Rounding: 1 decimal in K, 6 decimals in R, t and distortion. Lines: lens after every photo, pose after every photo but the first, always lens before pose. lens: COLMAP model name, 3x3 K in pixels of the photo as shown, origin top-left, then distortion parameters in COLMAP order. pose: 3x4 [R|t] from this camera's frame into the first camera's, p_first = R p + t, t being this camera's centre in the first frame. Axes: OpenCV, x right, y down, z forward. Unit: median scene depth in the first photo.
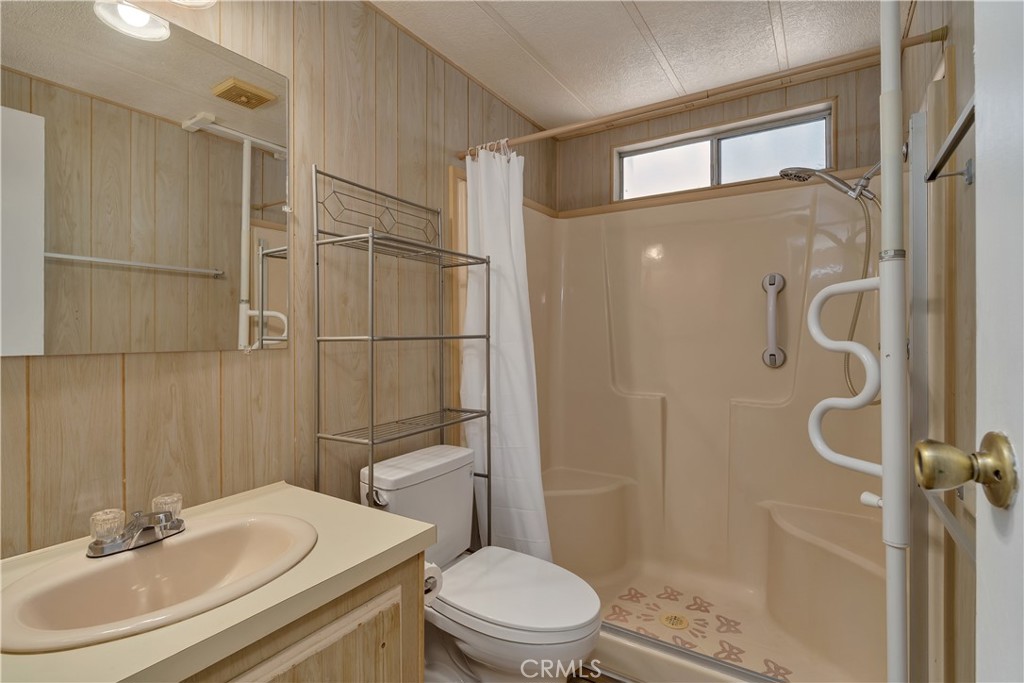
lens RADIAL K [[490.9, 0, 515.9], [0, 490.9, 340.3], [0, 0, 1]] dist [-0.001674, -0.000638]
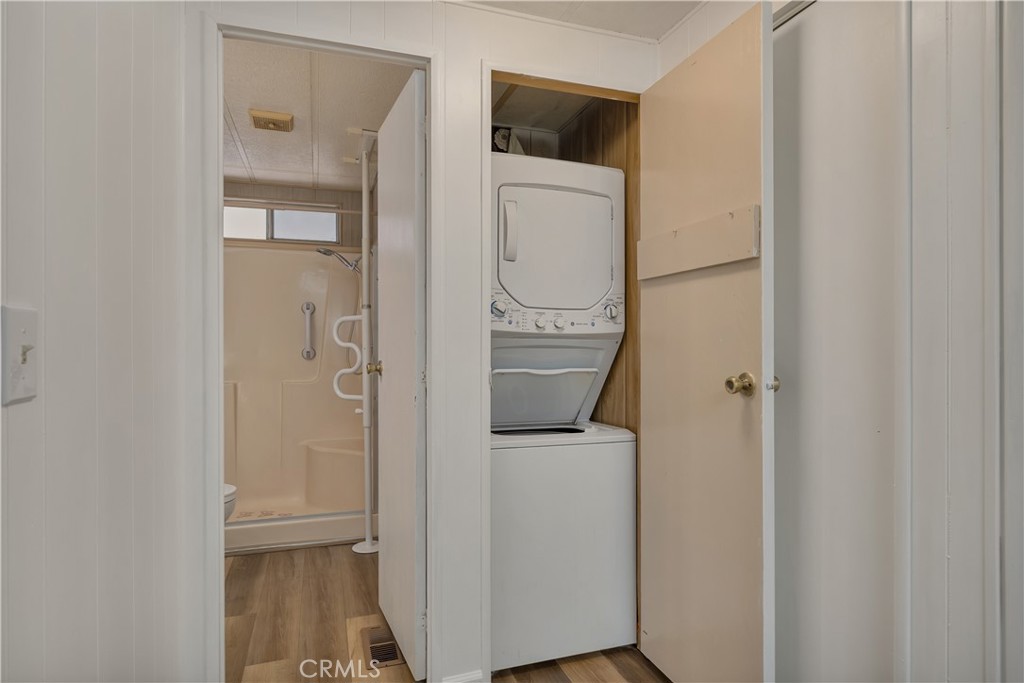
lens RADIAL K [[544.7, 0, 512.4], [0, 544.7, 342.7], [0, 0, 1]] dist [-0.006973, 0.003367]
pose [[0.620156, -0.001949, 0.784476, -0.609096], [0.003431, 0.999994, -0.000228, 0.003271], [-0.784471, 0.002833, 0.620159, -0.841521]]
